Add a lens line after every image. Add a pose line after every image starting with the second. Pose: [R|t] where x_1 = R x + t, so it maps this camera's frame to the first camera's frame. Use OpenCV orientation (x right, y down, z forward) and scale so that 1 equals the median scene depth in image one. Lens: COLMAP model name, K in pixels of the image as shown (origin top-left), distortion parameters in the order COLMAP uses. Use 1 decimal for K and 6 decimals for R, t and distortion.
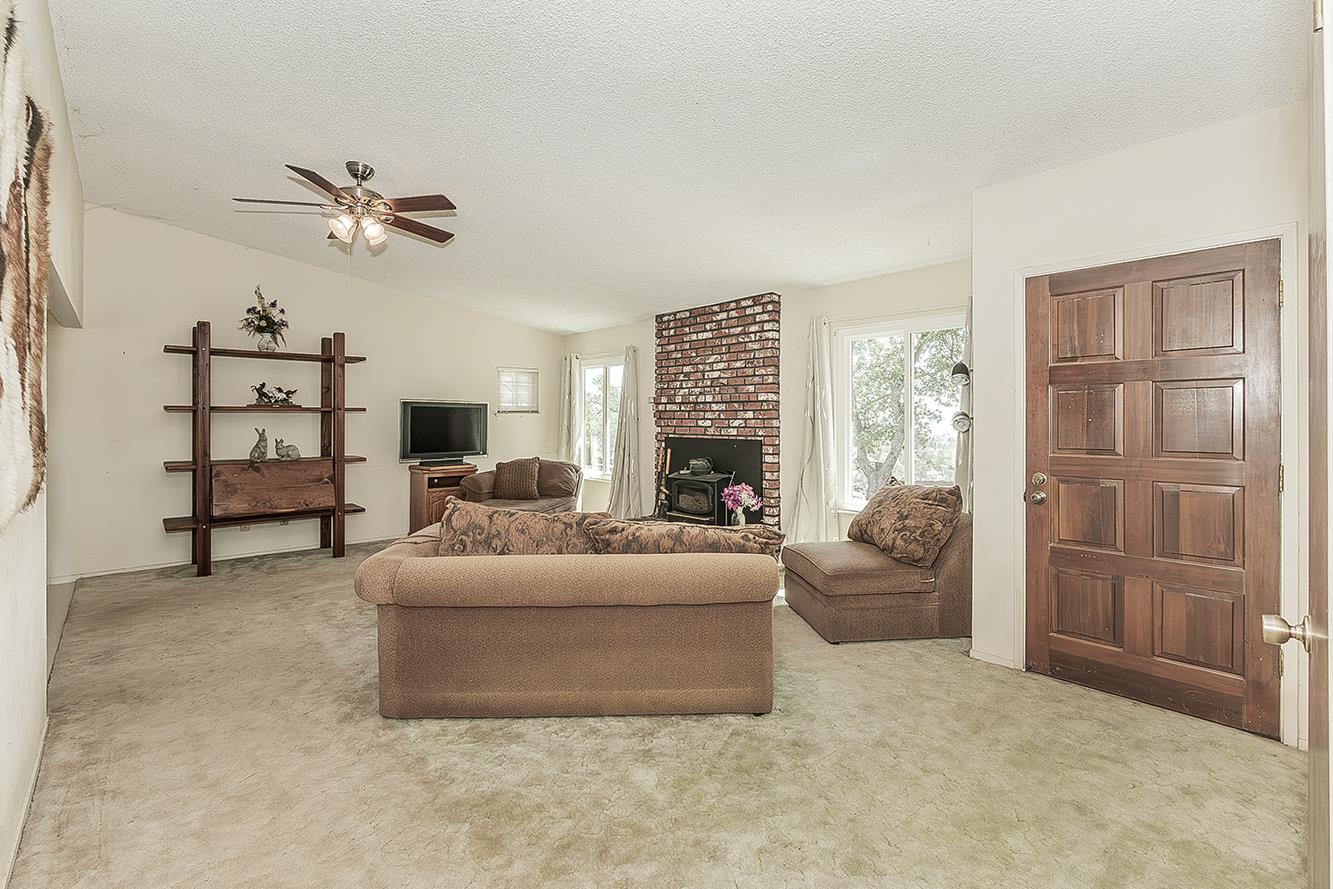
lens RADIAL K [[619.6, 0, 639.7], [0, 619.6, 416.1], [0, 0, 1]] dist [-0.001634, 0.000202]
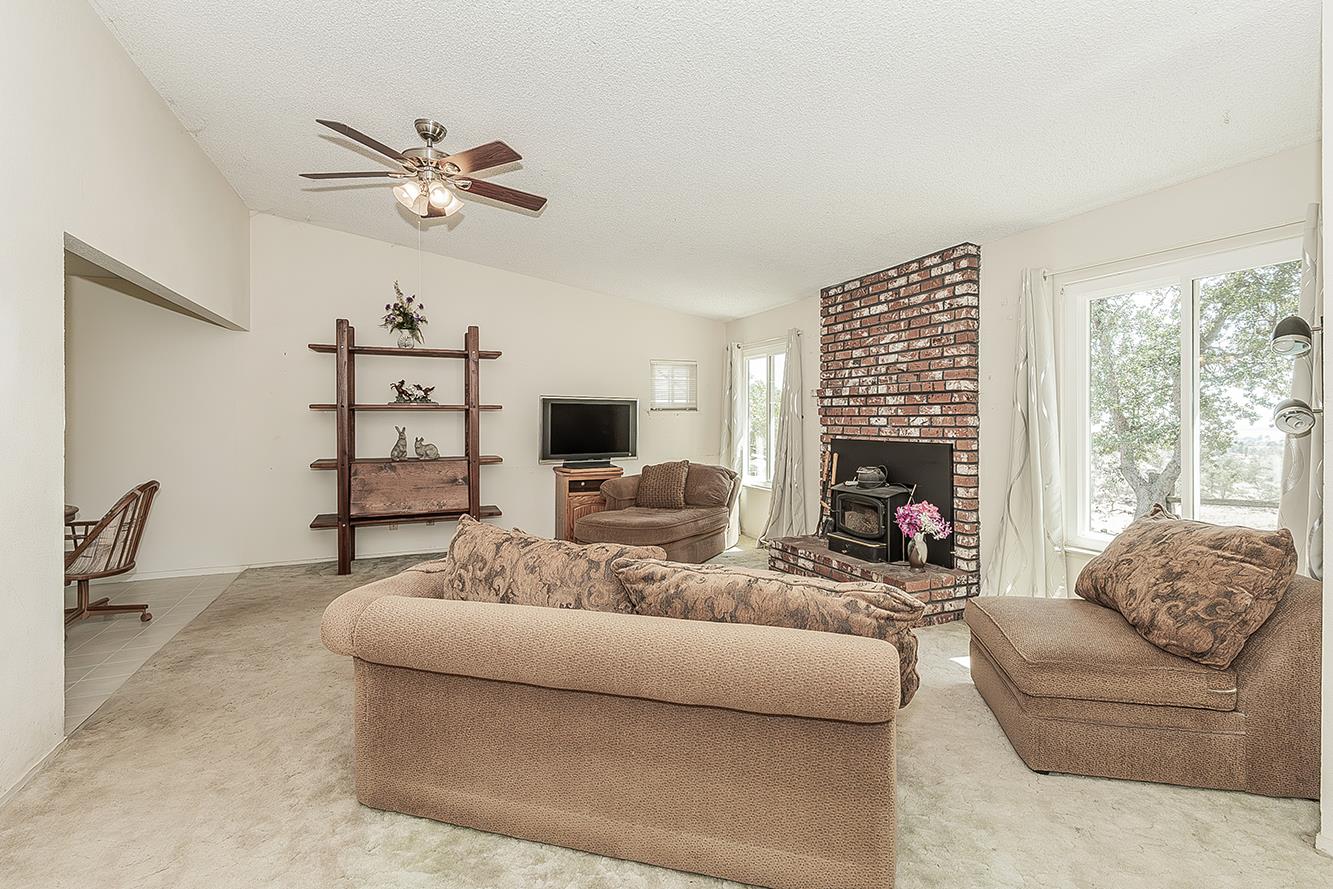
lens RADIAL K [[619.7, 0, 675.5], [0, 619.7, 419.0], [0, 0, 1]] dist [0.006142, 0.000734]
pose [[0.956360, -0.001674, -0.292187, 0.091949], [0.003025, 0.999987, 0.004173, 0.004570], [0.292176, -0.004875, 0.956352, 0.183700]]
